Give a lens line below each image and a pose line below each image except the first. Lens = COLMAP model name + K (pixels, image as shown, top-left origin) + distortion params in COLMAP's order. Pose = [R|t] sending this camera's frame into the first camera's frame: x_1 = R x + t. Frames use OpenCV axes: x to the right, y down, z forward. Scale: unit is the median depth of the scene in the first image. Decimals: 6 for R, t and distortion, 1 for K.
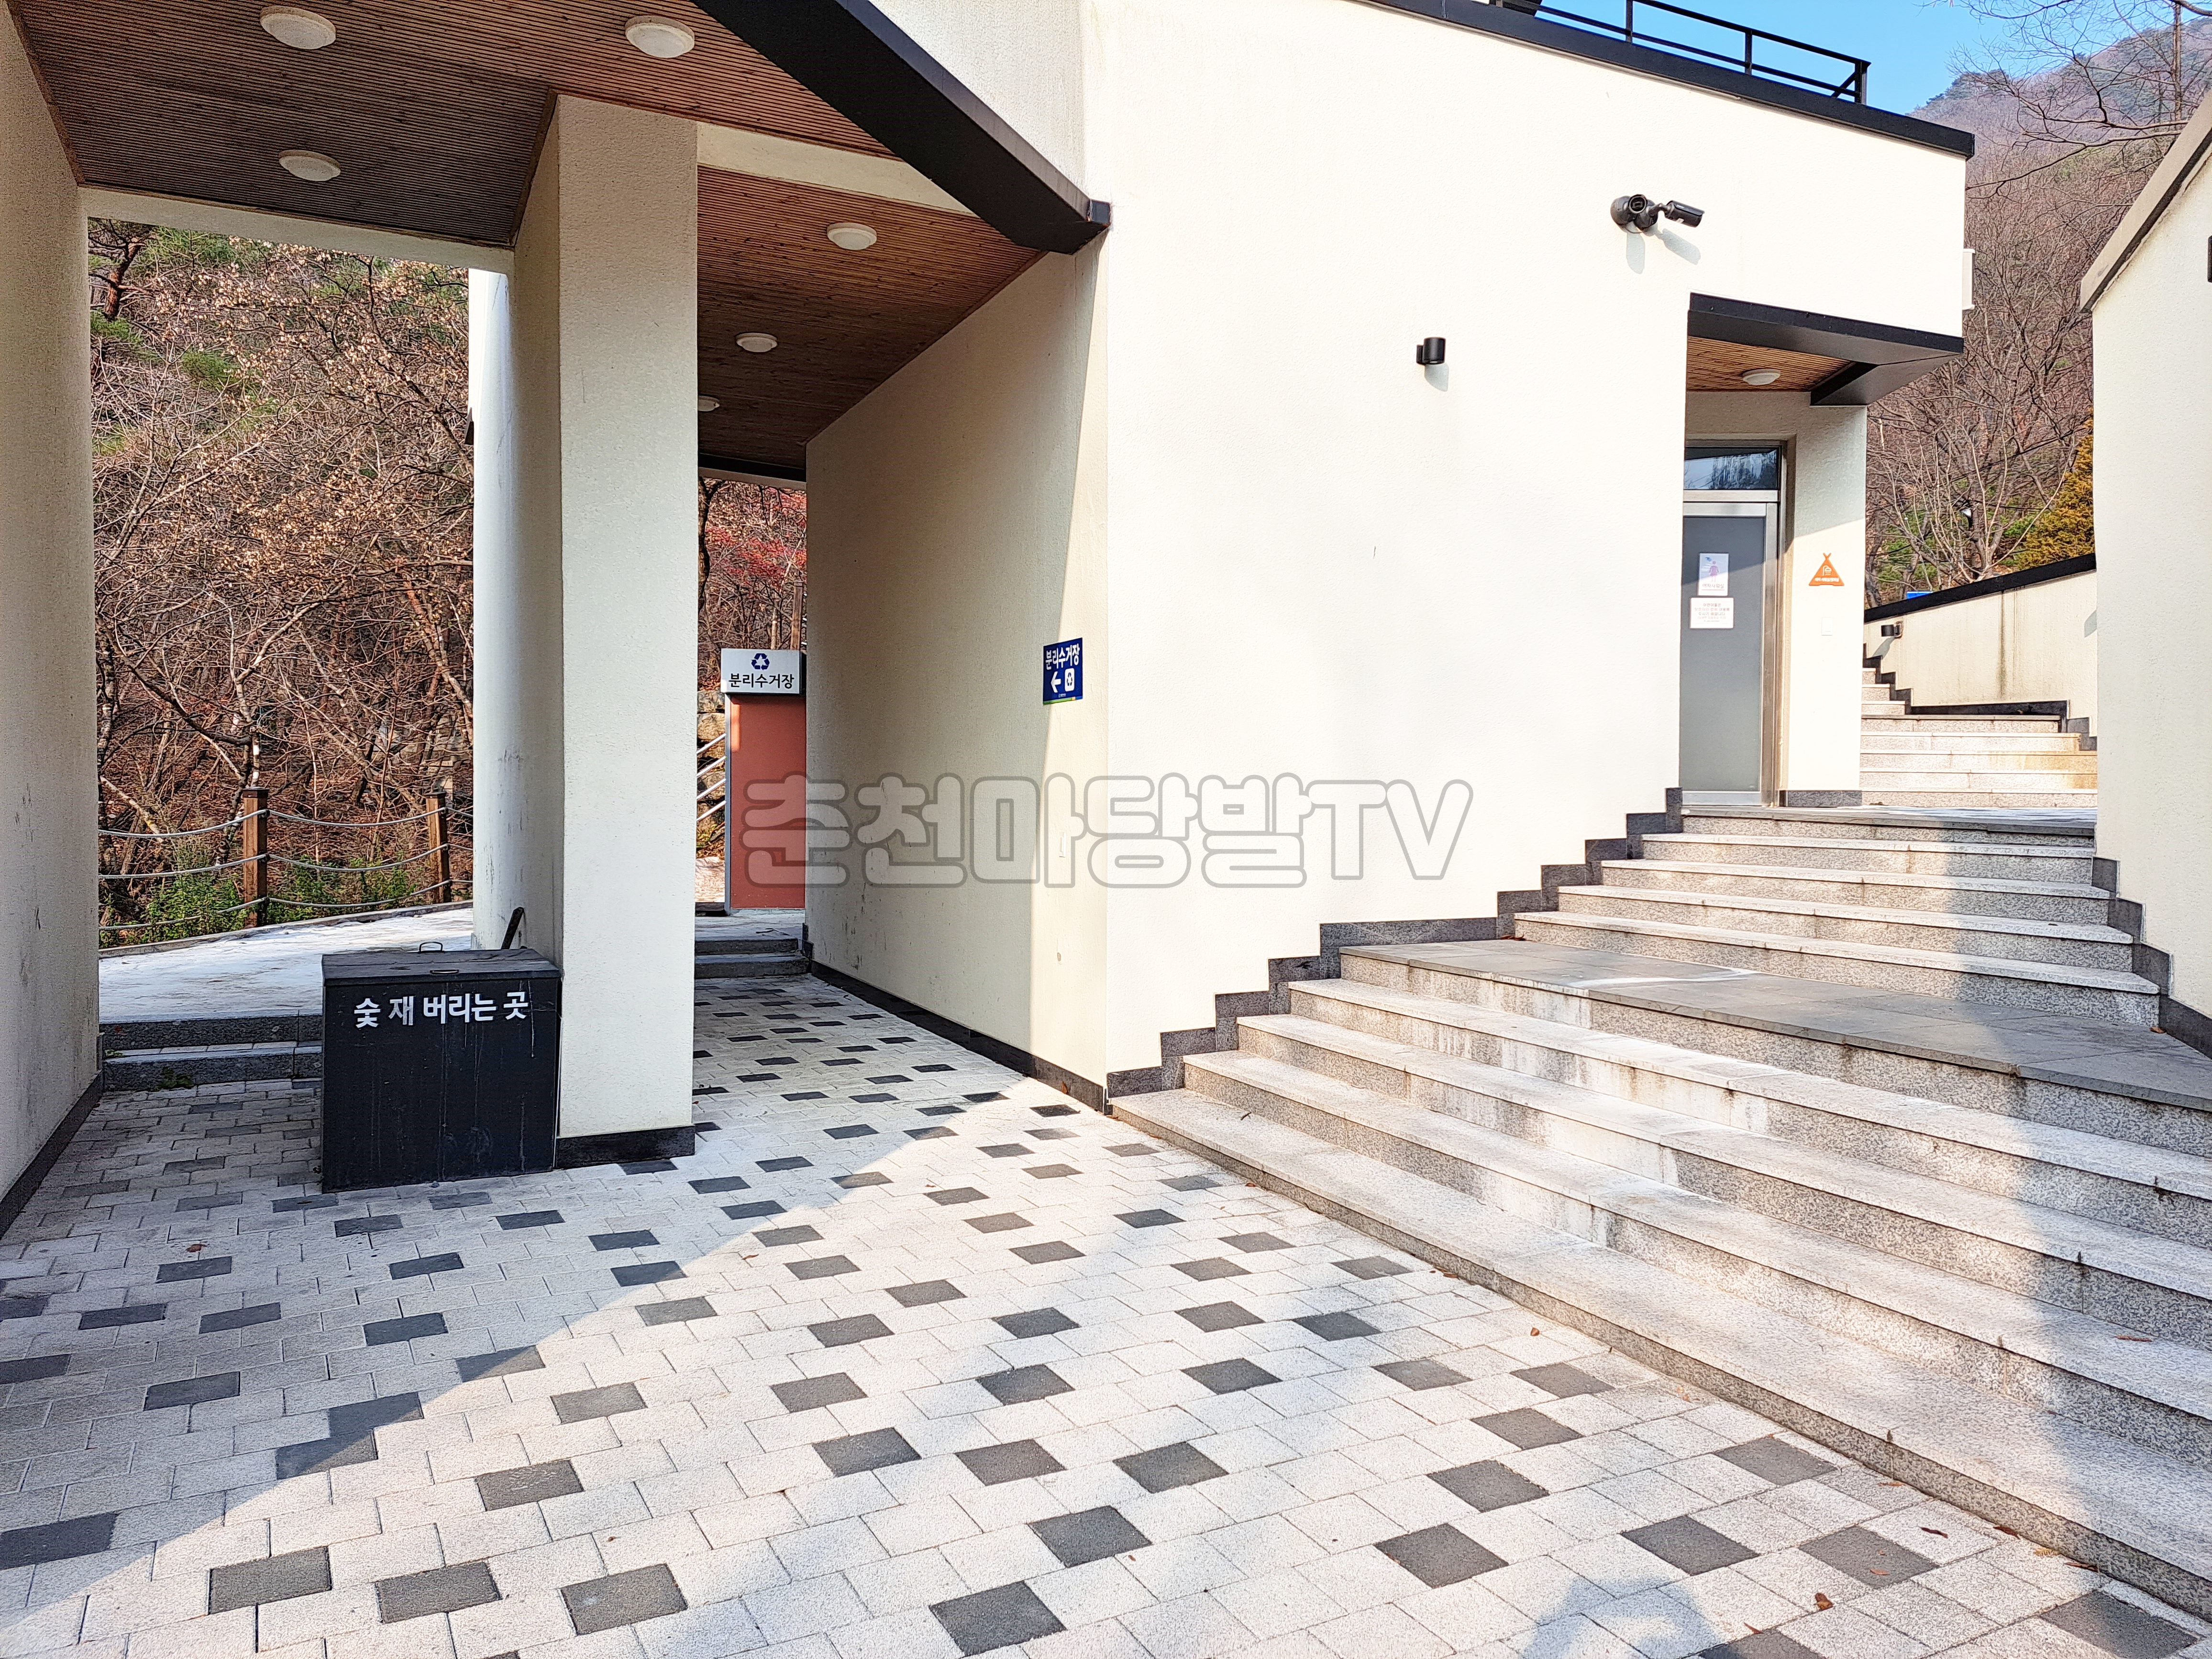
lens RADIAL K [[1529.9, 0, 1106.0], [0, 1529.9, 829.5], [0, 0, 1]] dist [0.005045, 0.000892]
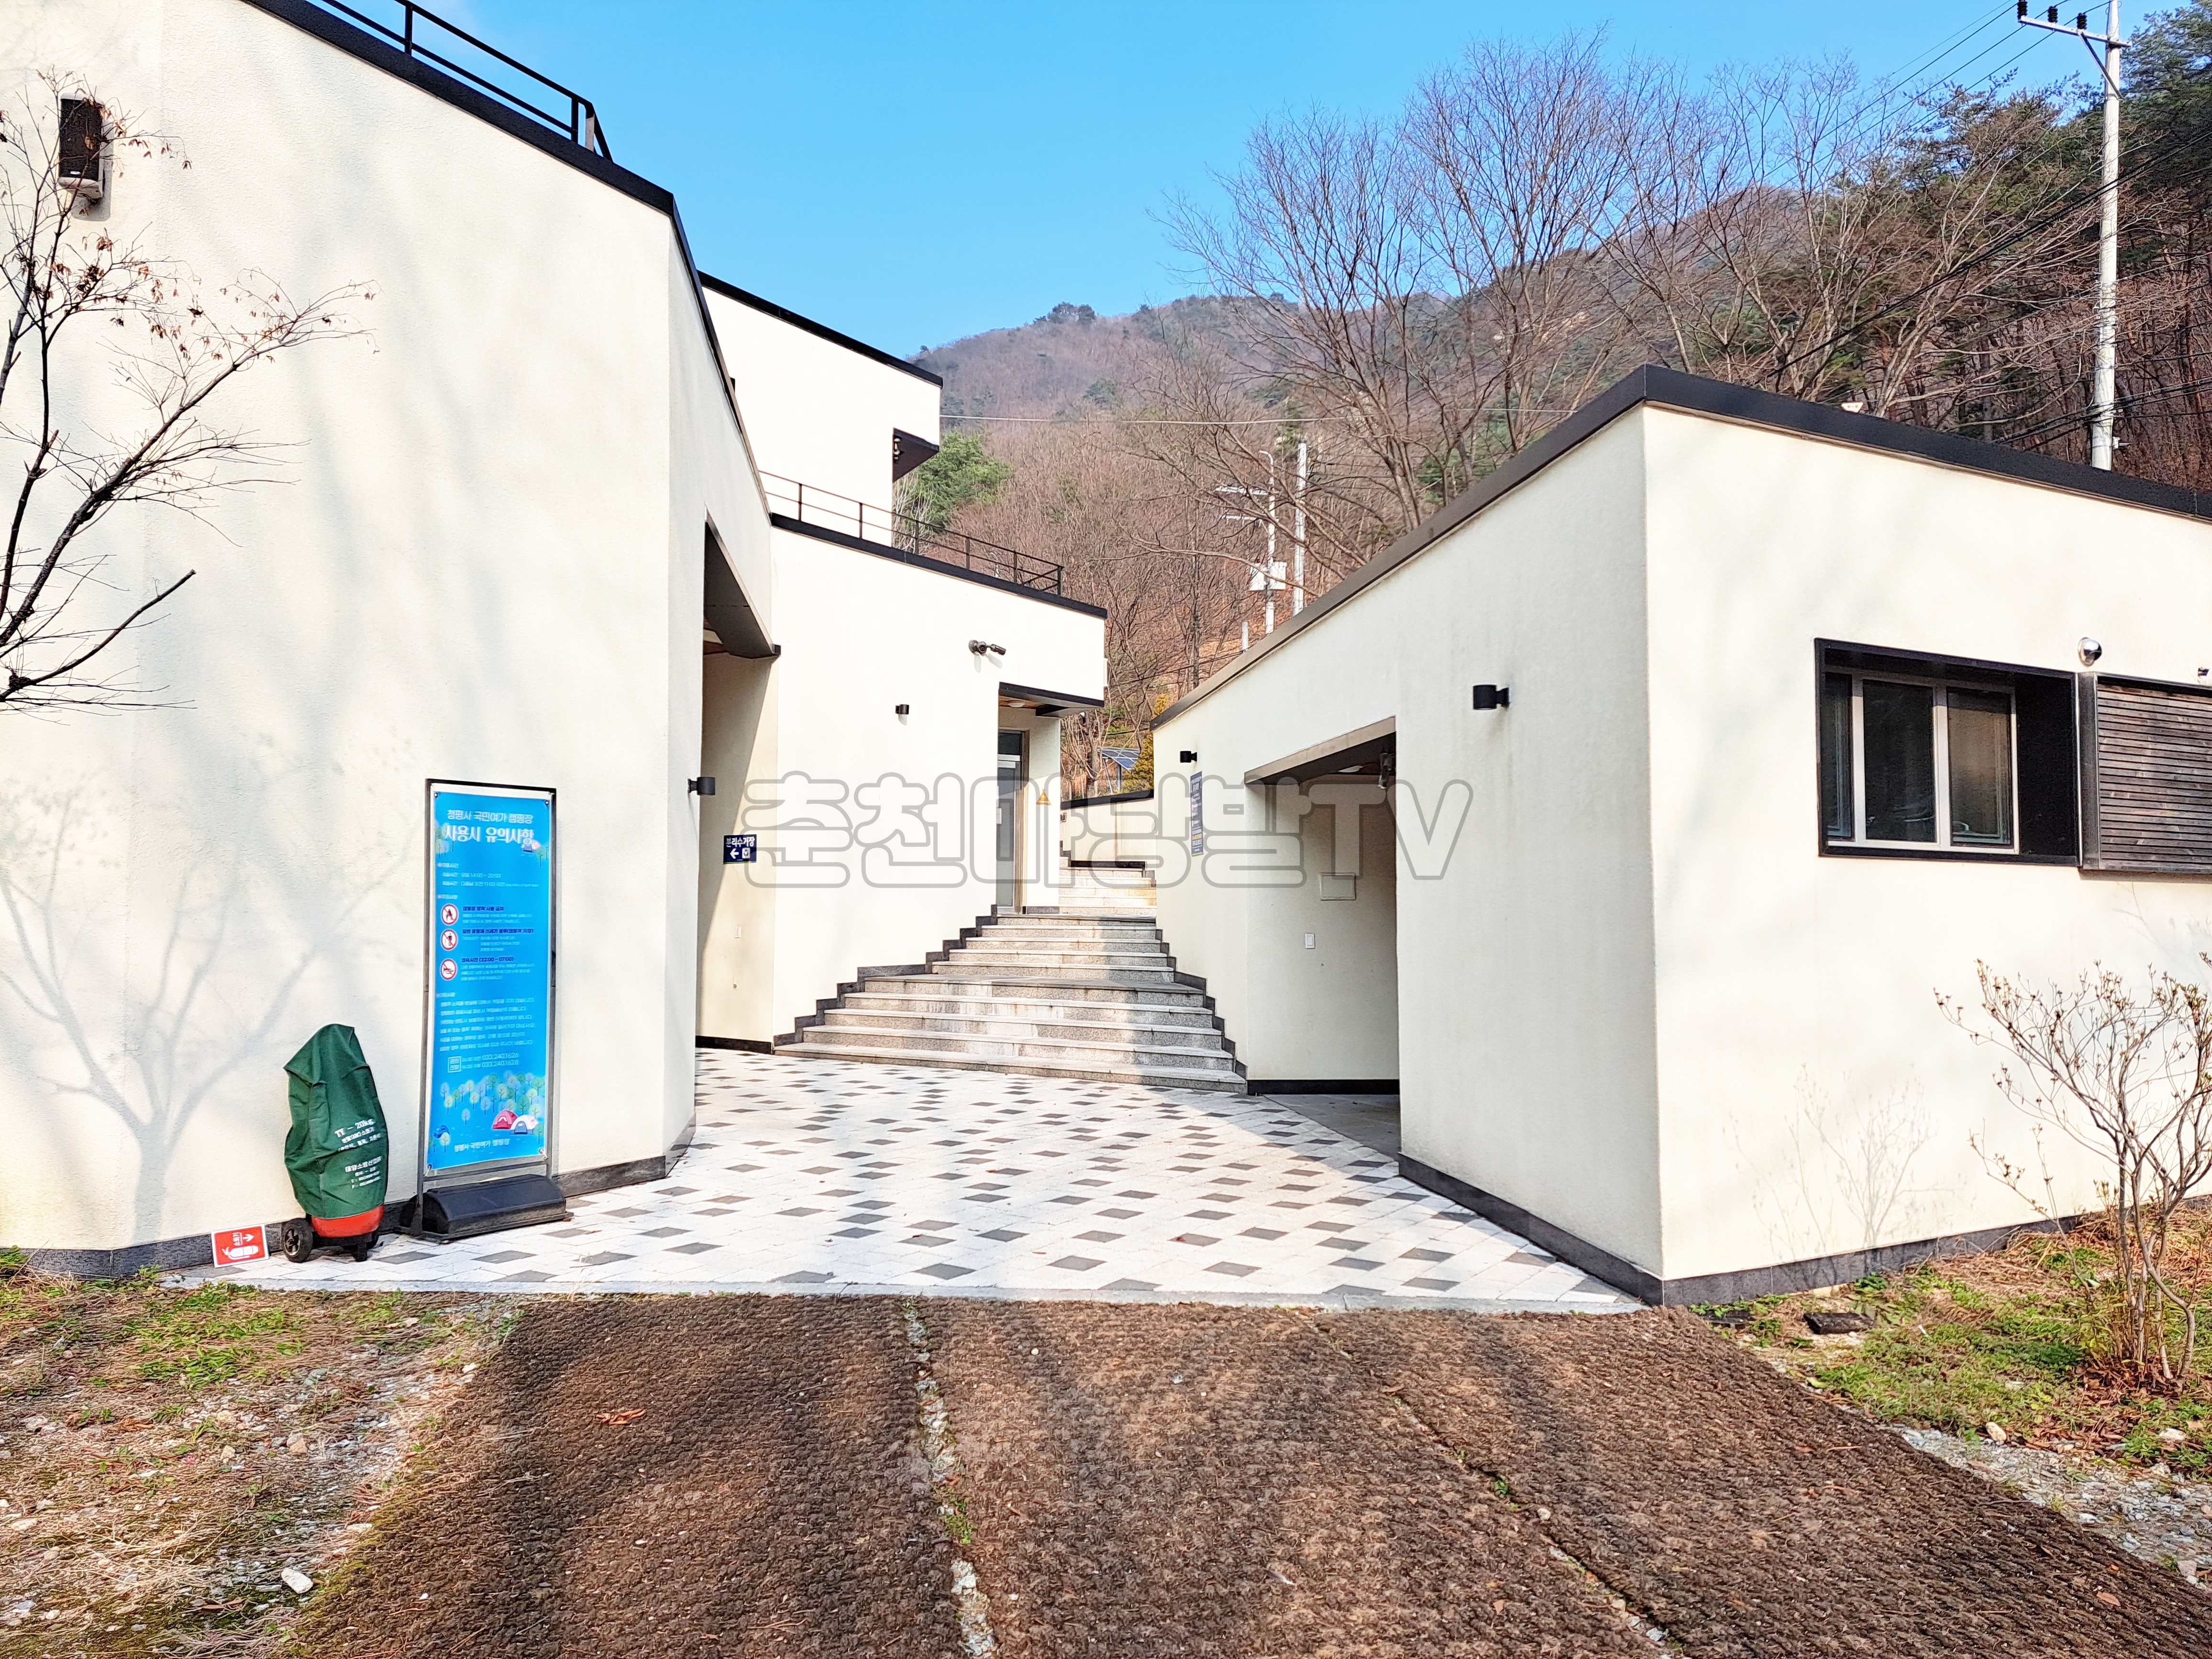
lens RADIAL K [[1529.9, 0, 1106.0], [0, 1529.9, 829.5], [0, 0, 1]] dist [0.005045, 0.000892]
pose [[0.861808, 0.022847, 0.506720, -0.621464], [0.018136, 0.996958, -0.075795, 0.035898], [-0.506911, 0.074511, 0.858772, -0.996252]]
